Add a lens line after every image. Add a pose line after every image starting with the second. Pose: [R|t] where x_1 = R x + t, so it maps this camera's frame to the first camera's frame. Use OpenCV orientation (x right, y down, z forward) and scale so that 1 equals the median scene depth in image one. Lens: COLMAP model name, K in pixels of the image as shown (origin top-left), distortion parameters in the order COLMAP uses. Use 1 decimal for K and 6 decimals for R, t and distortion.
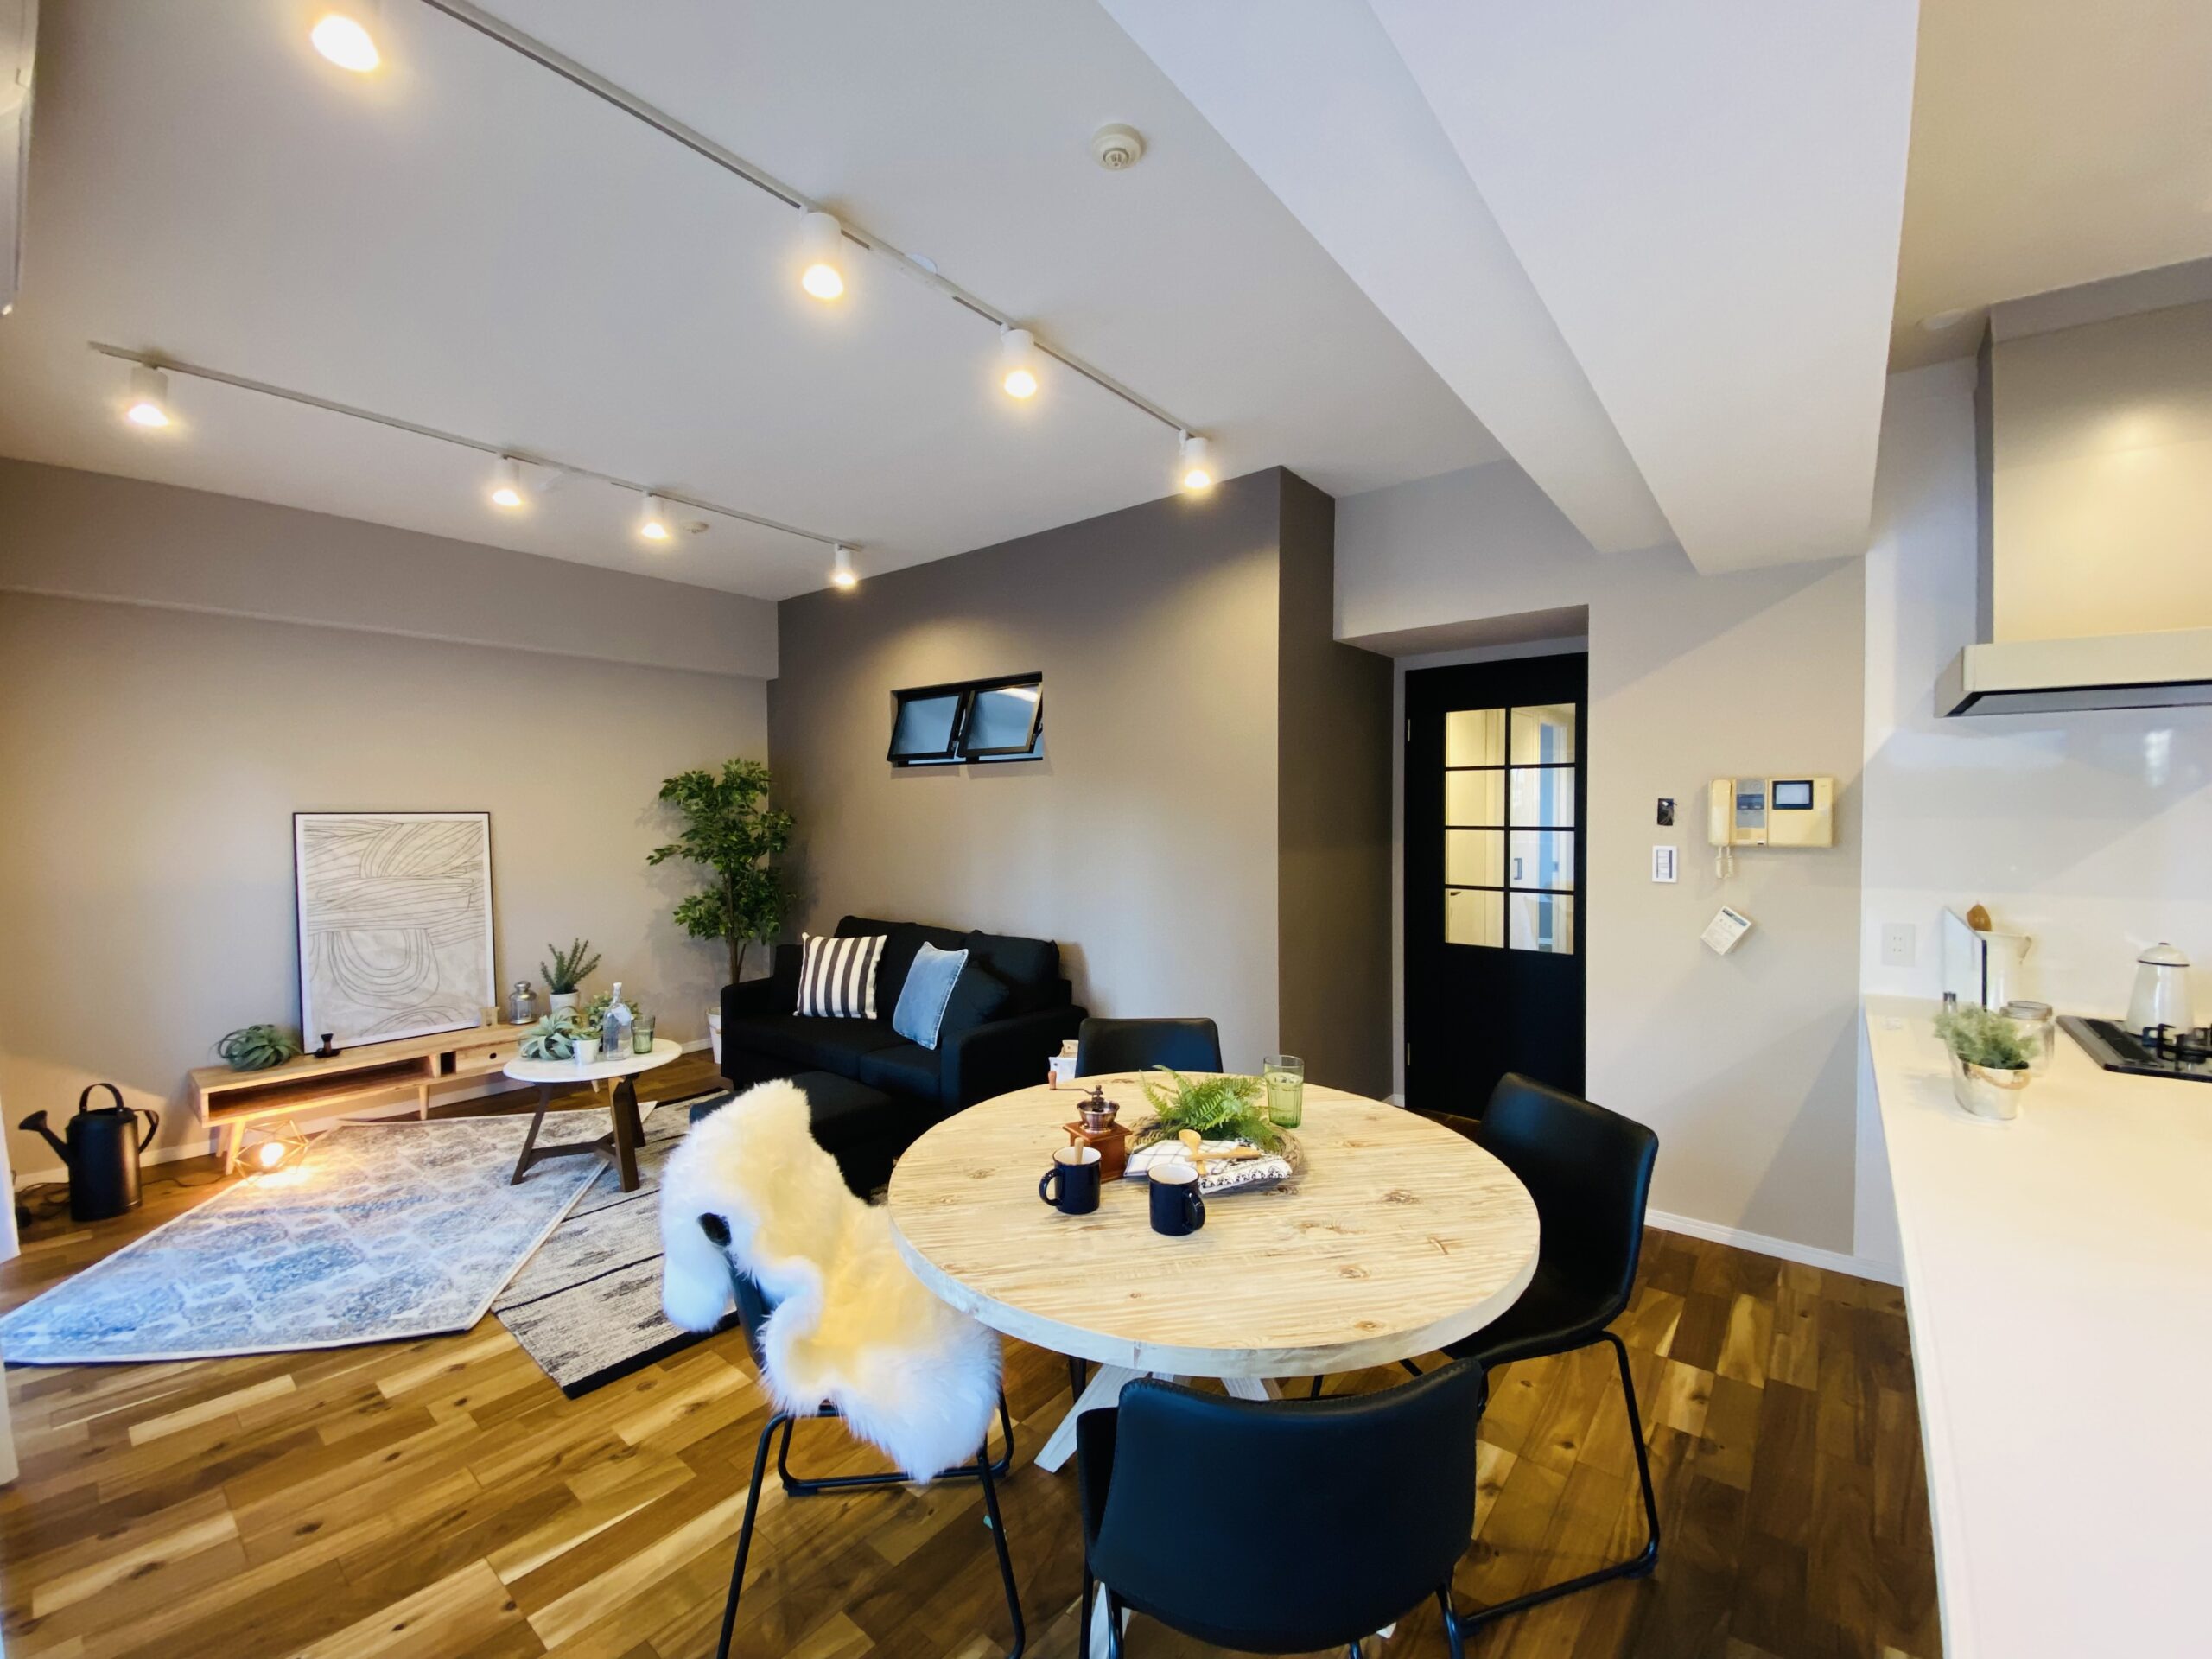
lens RADIAL K [[900.5, 0, 1100.0], [0, 900.5, 829.4], [0, 0, 1]] dist [0.019416, -0.019123]
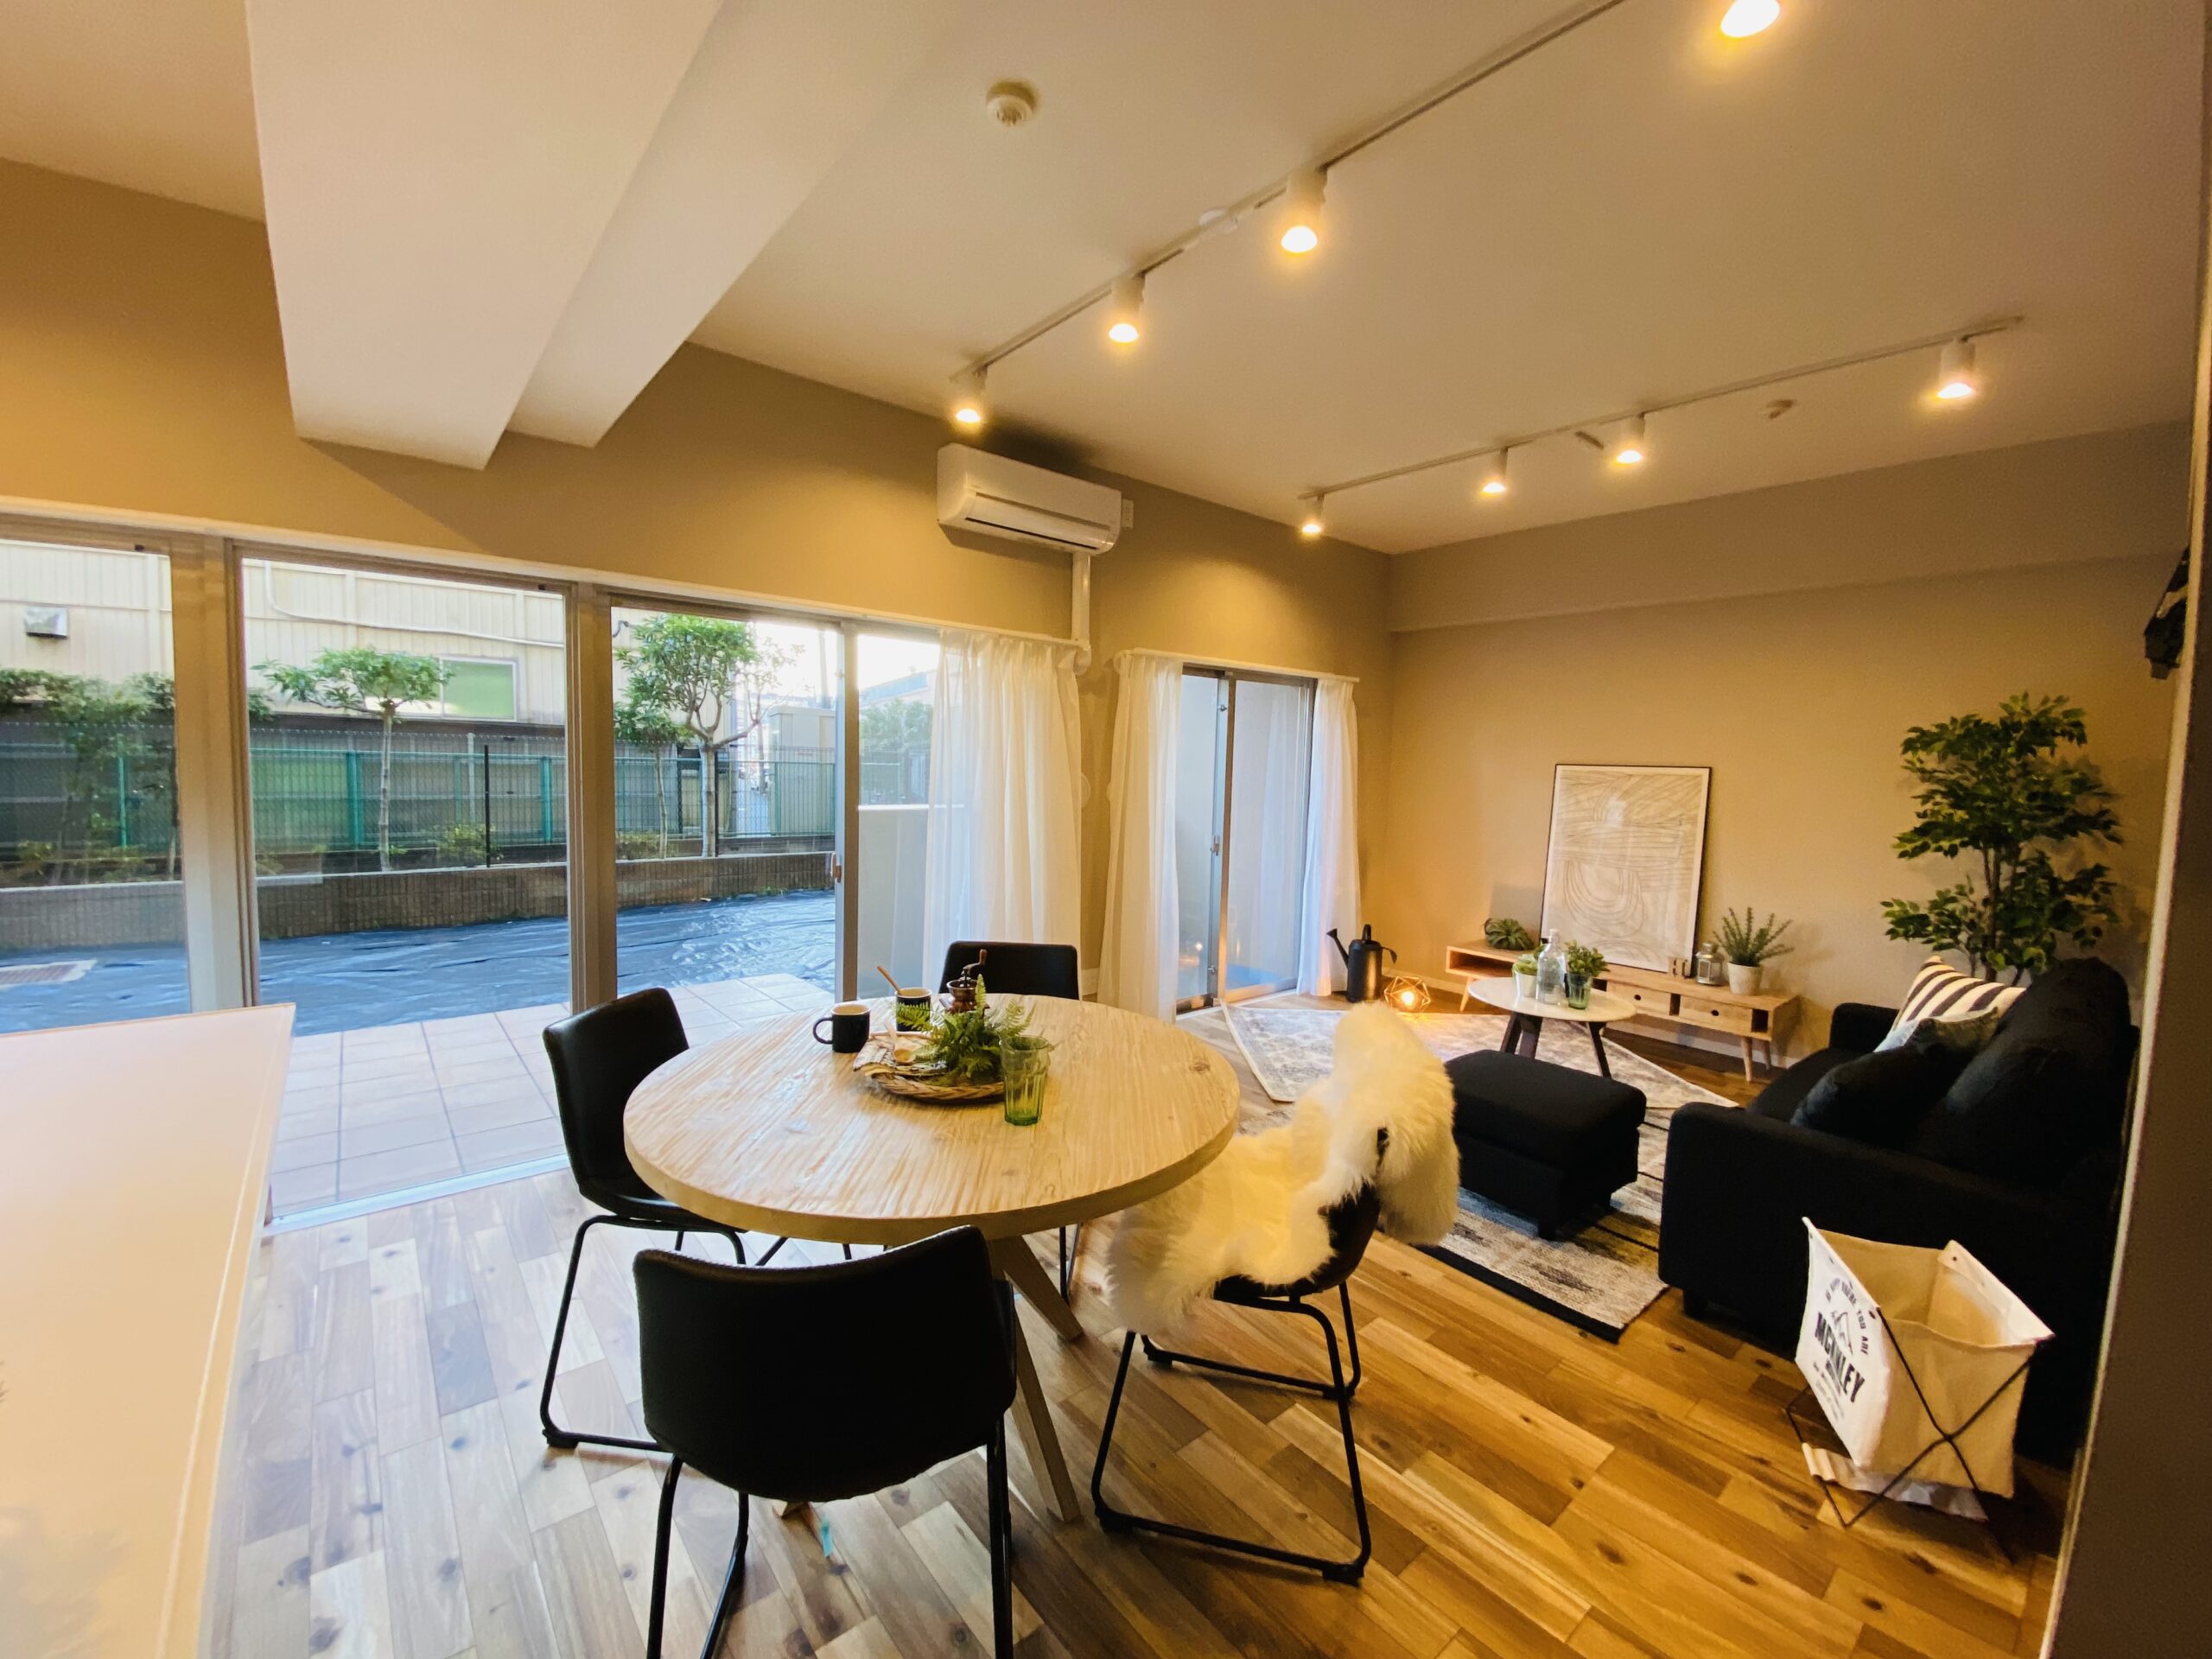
lens RADIAL K [[896.8, 0, 1107.0], [0, 896.8, 831.6], [0, 0, 1]] dist [0.045399, -0.030737]
pose [[-0.177850, 0.078802, -0.980897, 0.481478], [-0.047091, 0.994965, 0.088470, -0.007005], [0.982930, 0.061926, -0.173244, 0.584664]]
